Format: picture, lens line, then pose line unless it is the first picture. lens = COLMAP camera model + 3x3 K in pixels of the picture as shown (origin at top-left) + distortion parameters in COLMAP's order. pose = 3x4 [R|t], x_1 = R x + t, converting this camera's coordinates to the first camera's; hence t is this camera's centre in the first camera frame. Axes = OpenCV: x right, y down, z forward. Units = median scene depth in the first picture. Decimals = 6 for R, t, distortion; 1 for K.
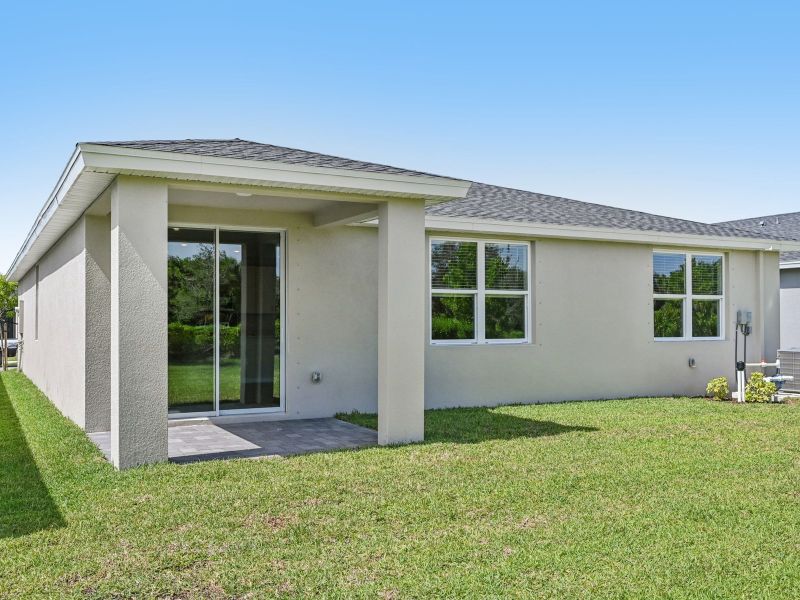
lens RADIAL K [[691.4, 0, 400.0], [0, 691.4, 300.0], [0, 0, 1]] dist [0.003493, 0.009854]
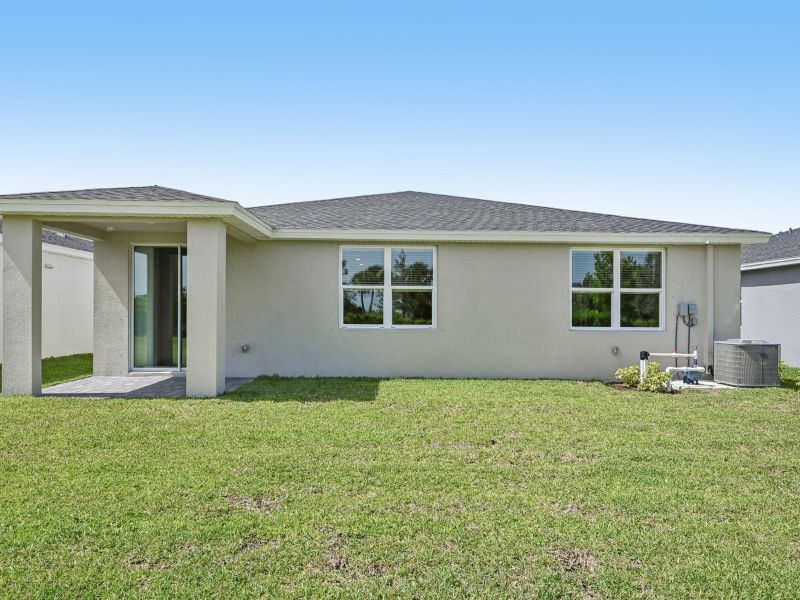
lens RADIAL K [[469.1, 0, 400.0], [0, 469.1, 300.0], [0, 0, 1]] dist [-0.025769, 0.000529]
pose [[0.904956, -0.002107, -0.425501, 0.437867], [0.004396, 0.999981, 0.004398, 0.006659], [0.425483, -0.005850, 0.904947, 0.199001]]
